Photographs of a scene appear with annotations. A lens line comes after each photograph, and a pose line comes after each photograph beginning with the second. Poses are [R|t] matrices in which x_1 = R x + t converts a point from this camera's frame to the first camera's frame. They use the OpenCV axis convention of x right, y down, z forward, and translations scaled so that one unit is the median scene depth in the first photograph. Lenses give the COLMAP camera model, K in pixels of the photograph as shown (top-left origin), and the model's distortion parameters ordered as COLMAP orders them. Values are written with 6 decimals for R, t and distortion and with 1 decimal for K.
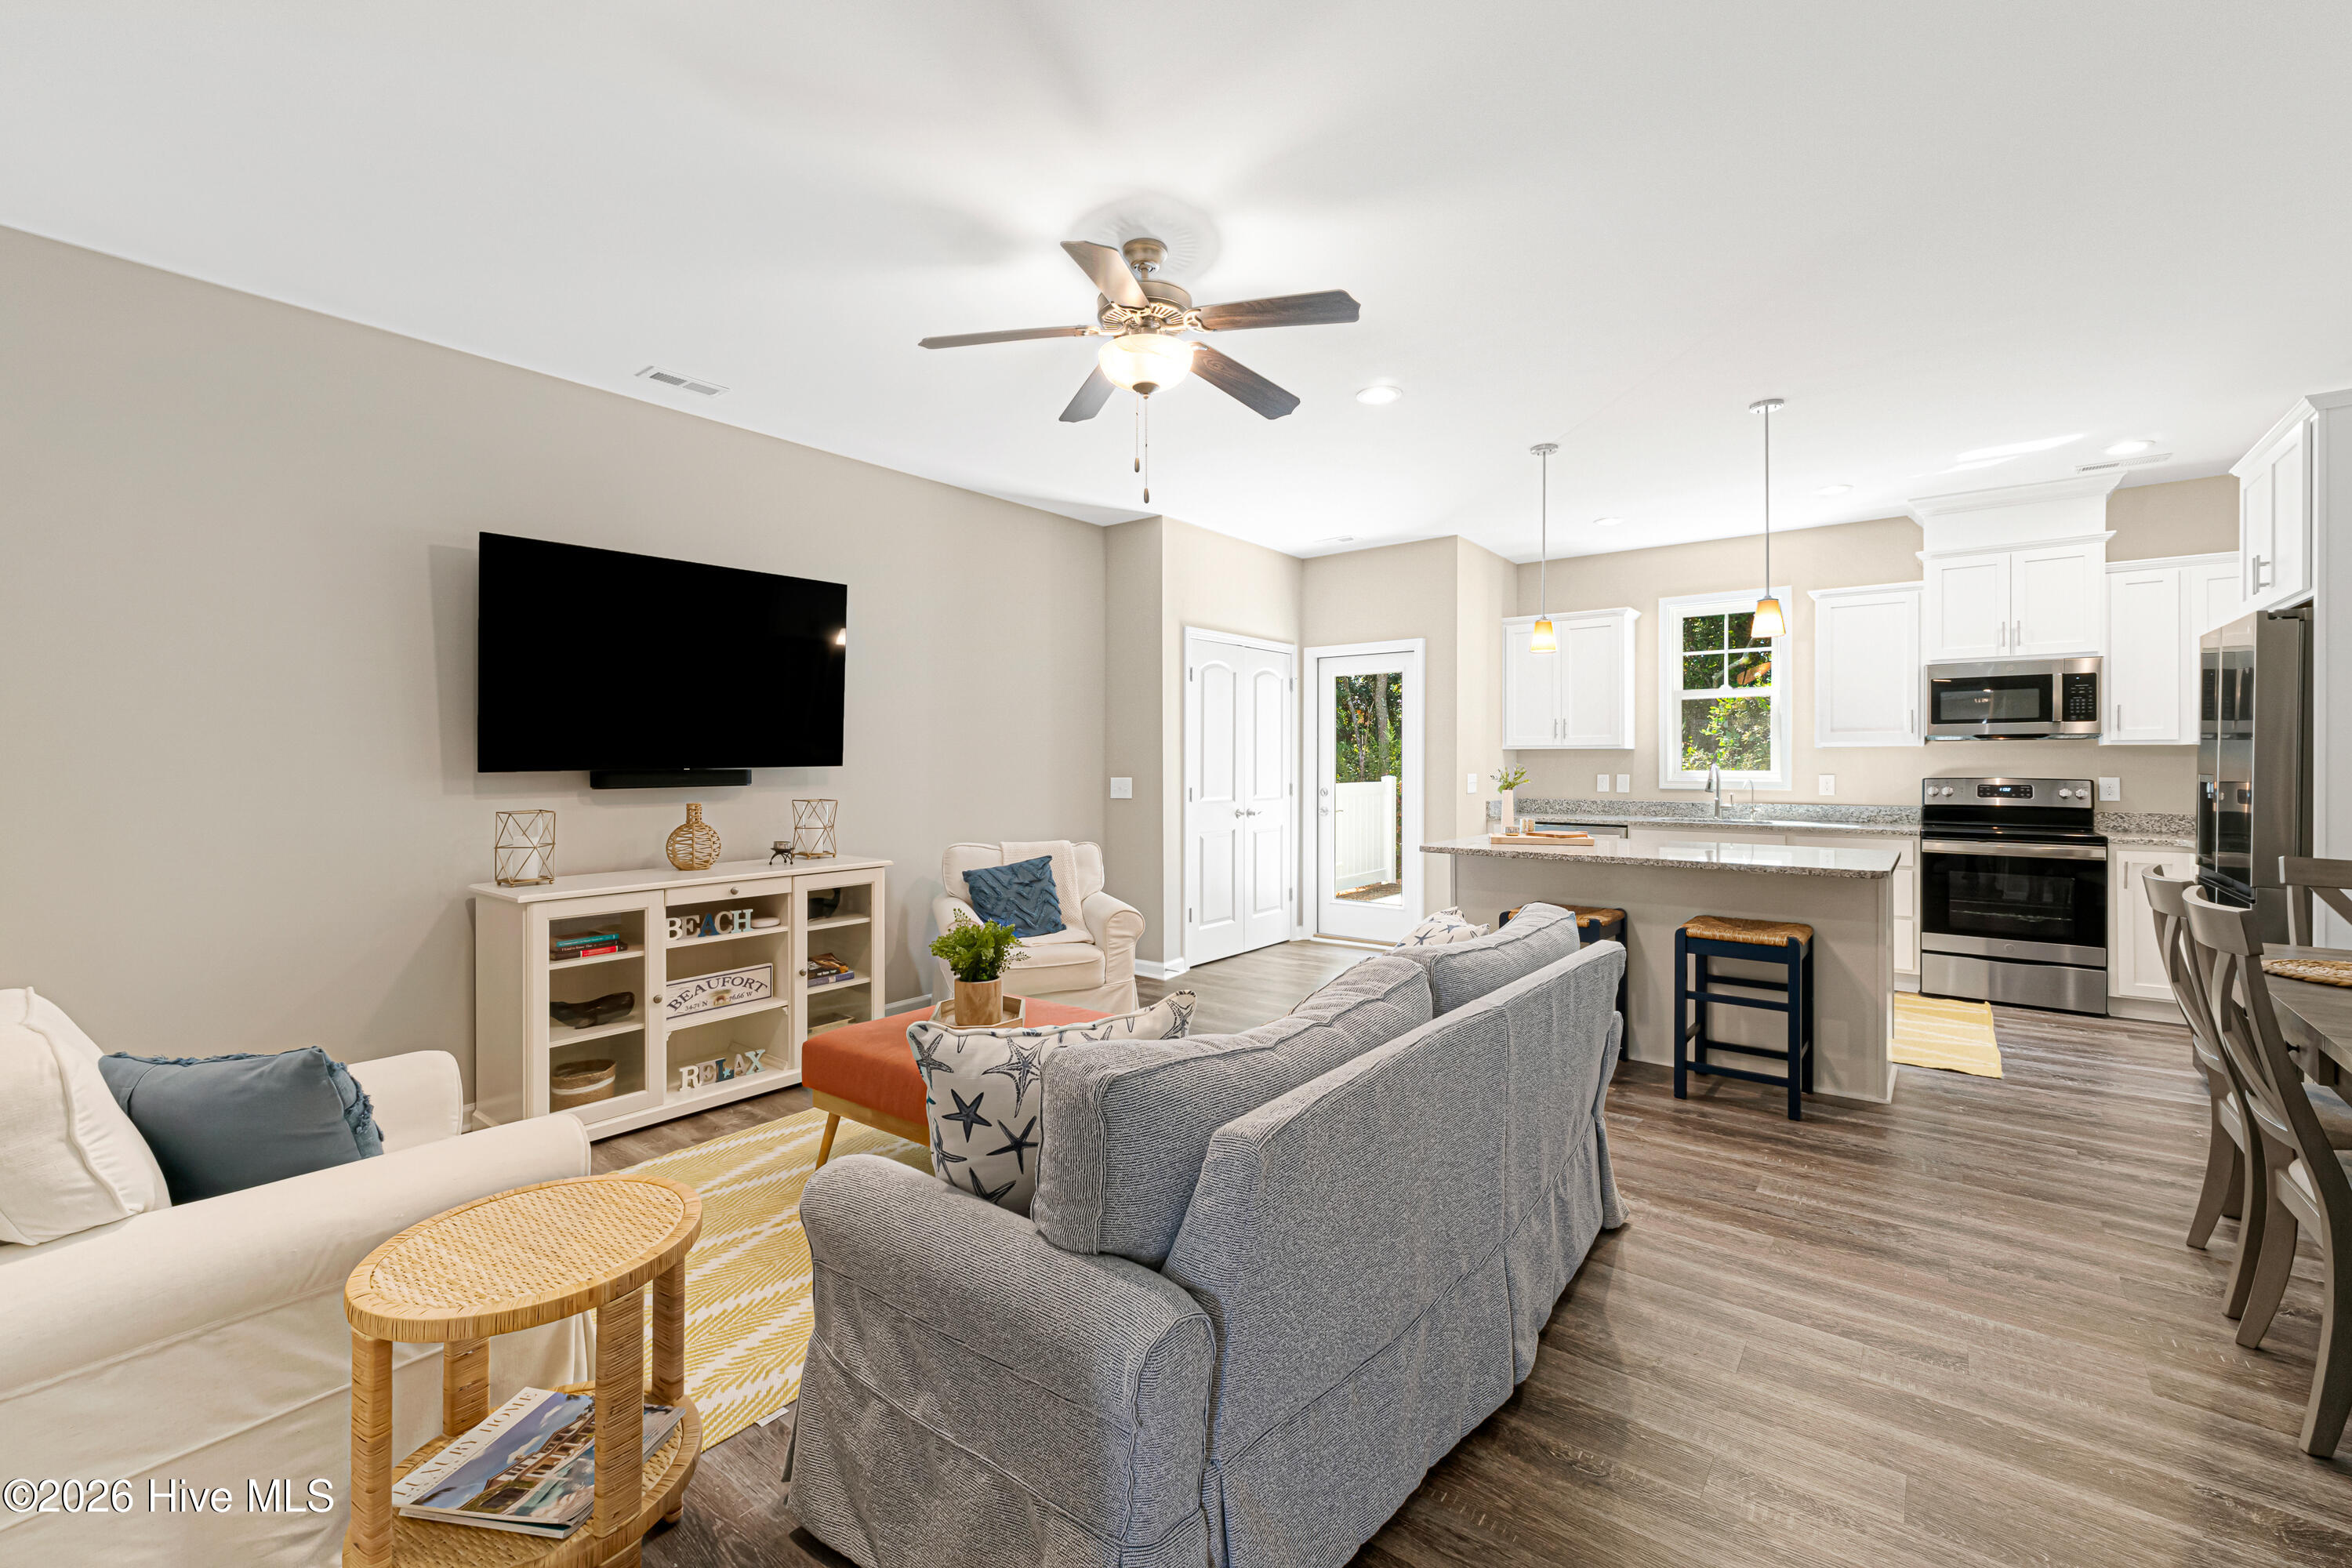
lens RADIAL K [[970.2, 0, 1233.3], [0, 970.2, 764.6], [0, 0, 1]] dist [0.004124, 0.000309]
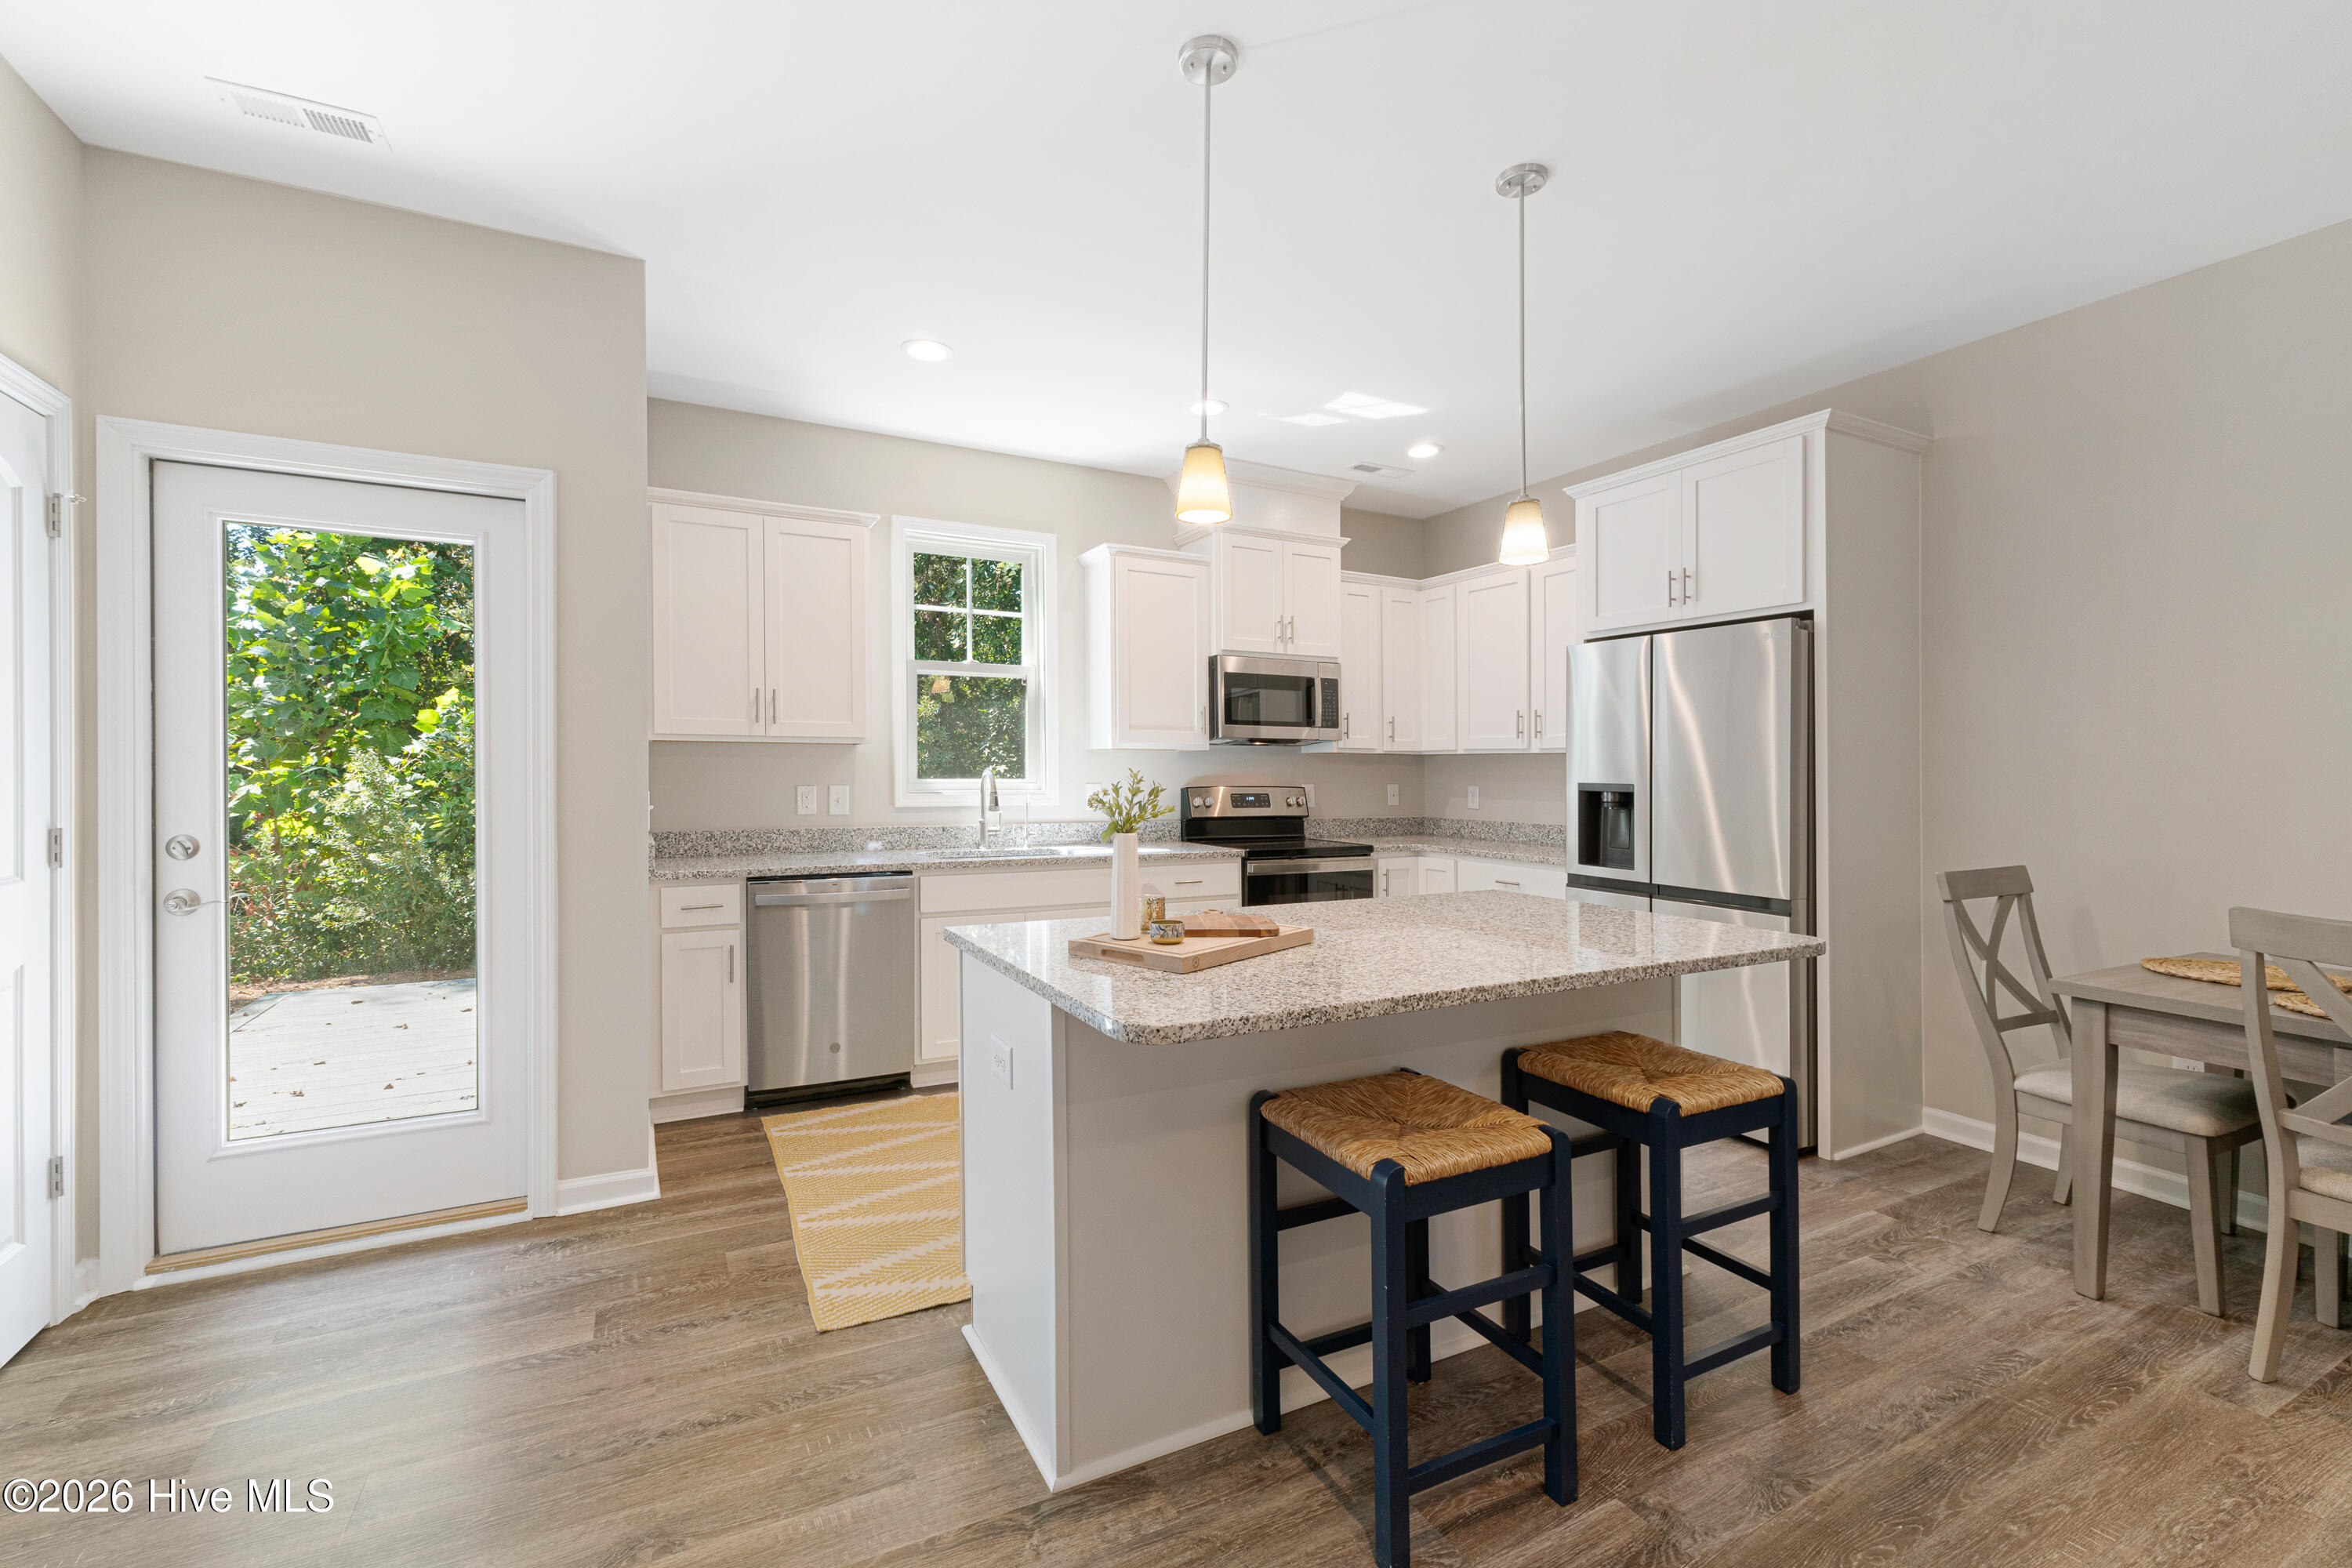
lens RADIAL K [[985.9, 0, 1177.6], [0, 985.9, 771.7], [0, 0, 1]] dist [0.002006, -0.000221]
pose [[0.466746, 0.001487, 0.884390, -0.069045], [-0.004507, 0.999990, 0.000698, -0.000418], [-0.884380, -0.004312, 0.466748, 0.660261]]
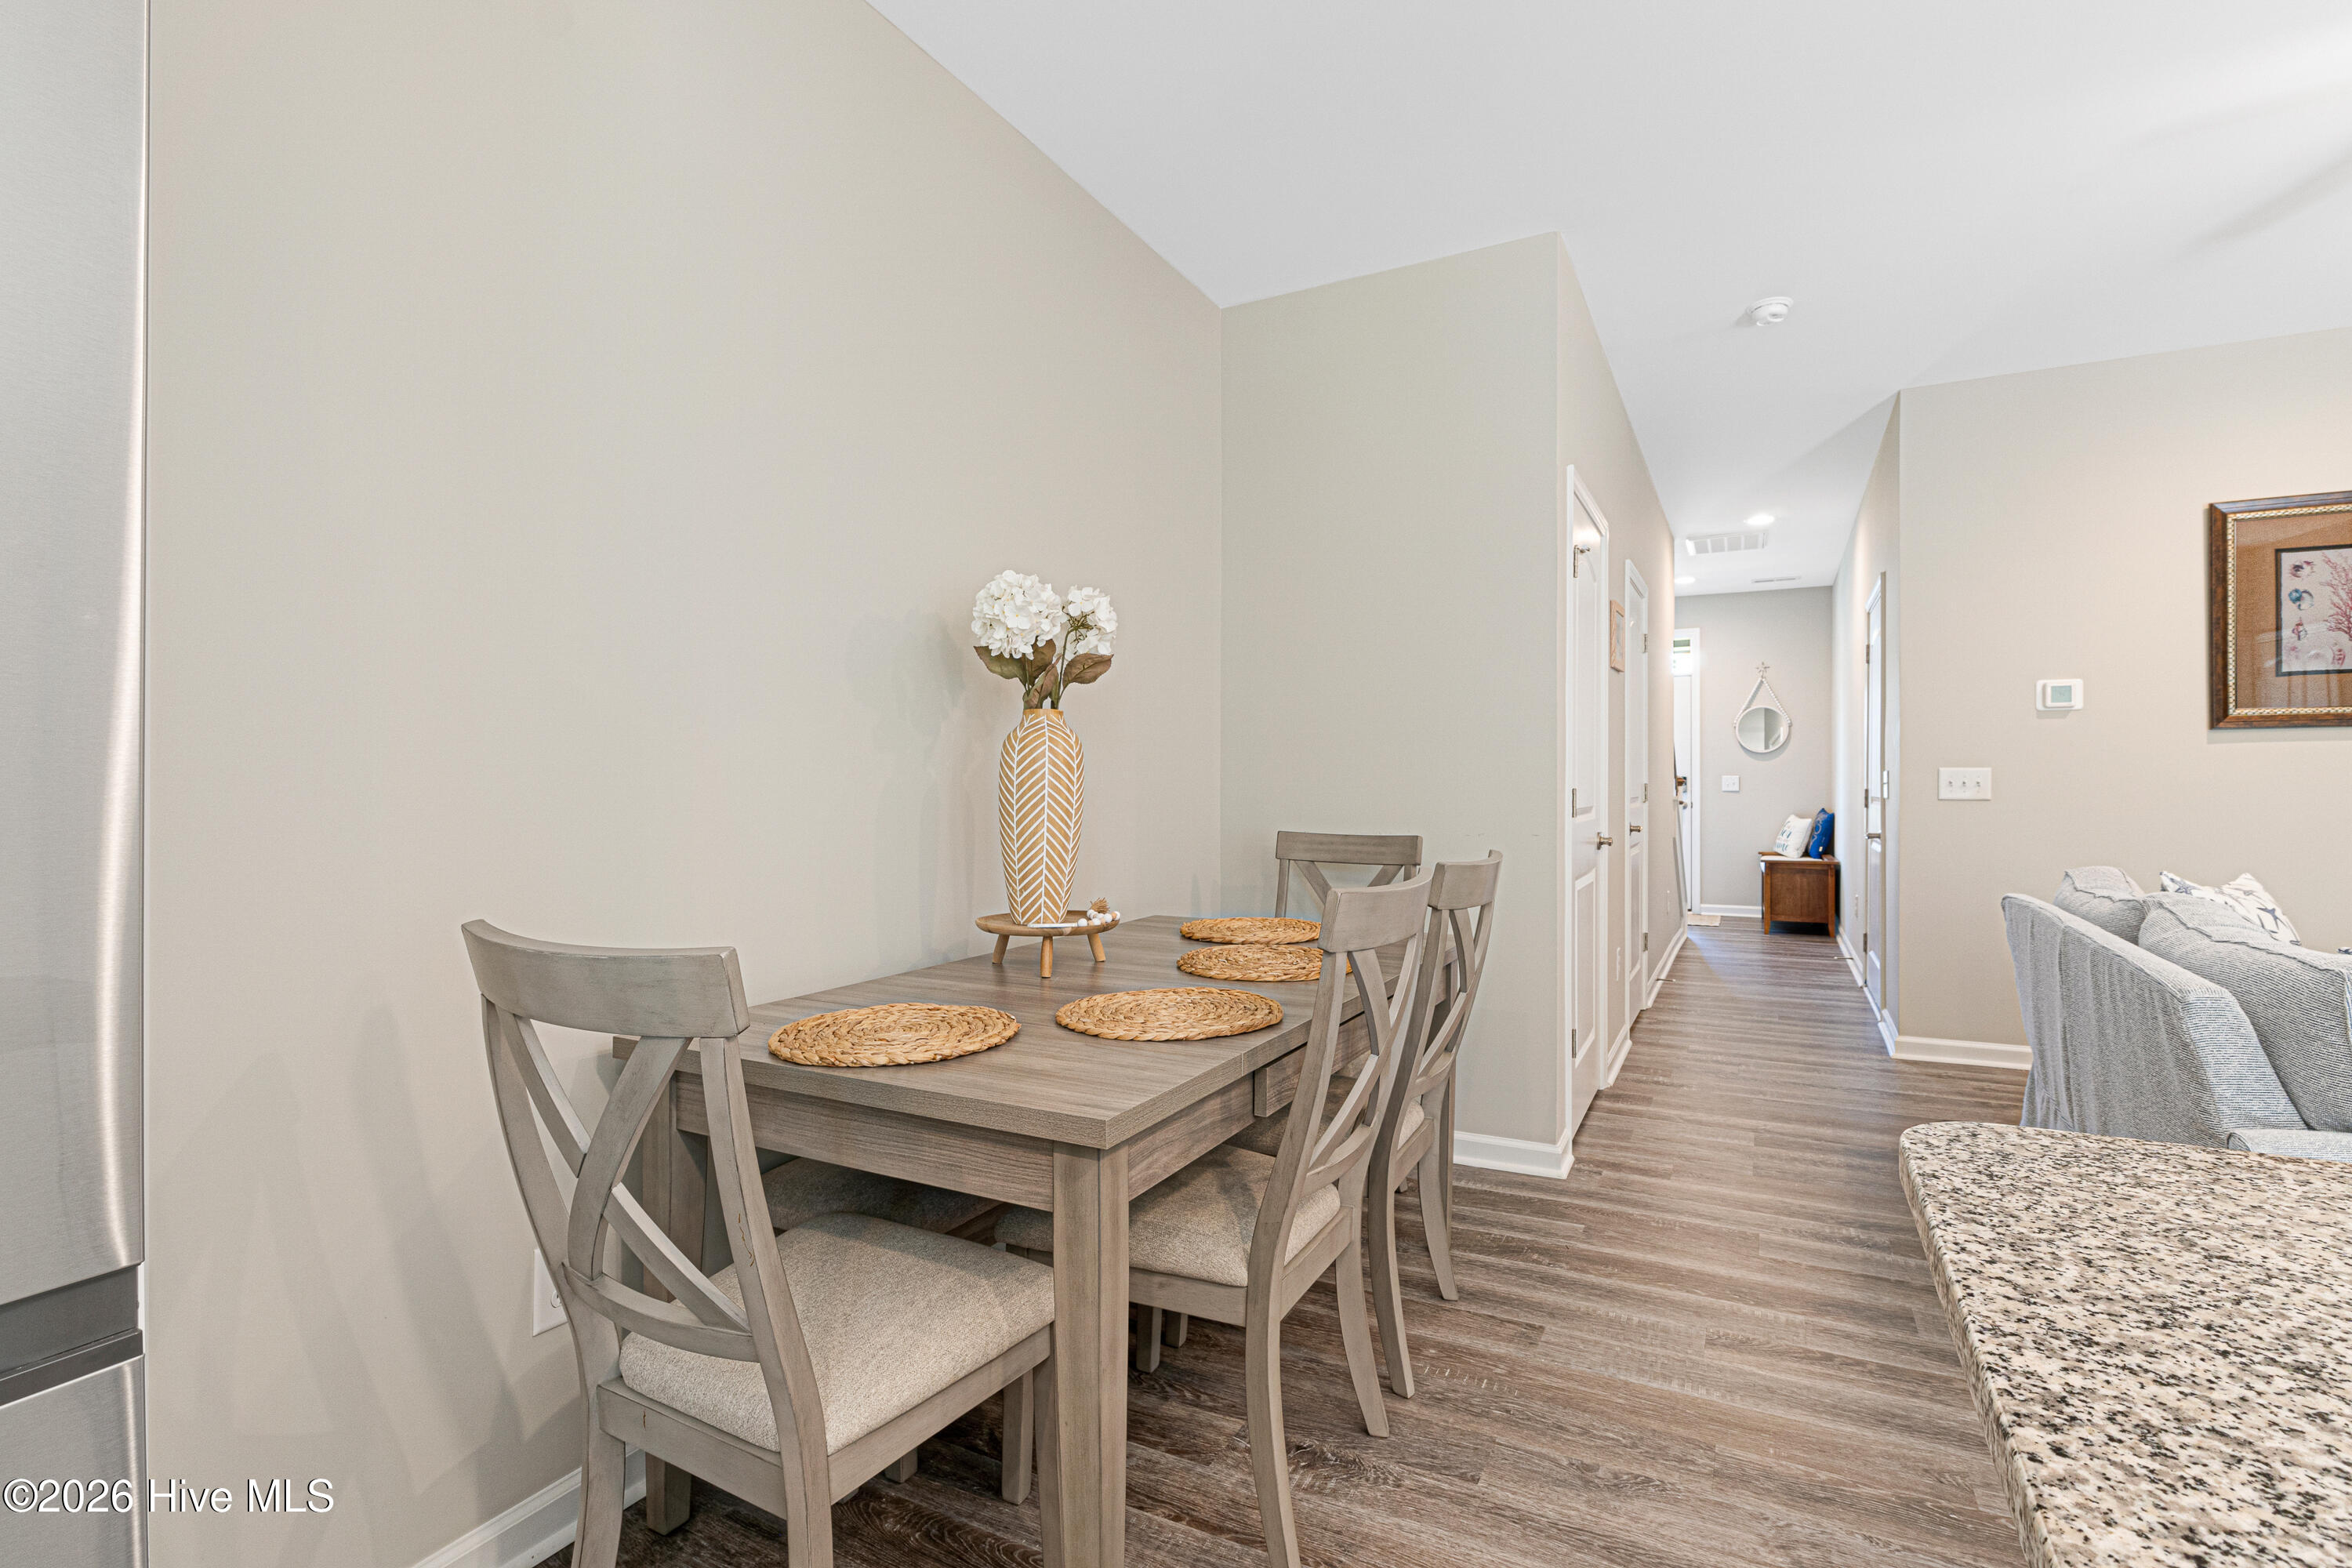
lens RADIAL K [[1091.4, 0, 1176.0], [0, 1091.4, 784.0], [0, 0, 1]] dist [-0.013646, -0.000478]
pose [[-0.991913, 0.004939, -0.126823, 0.515755], [0.004652, 0.999986, 0.002556, 0.021680], [0.126834, 0.001945, -0.991922, 0.732484]]
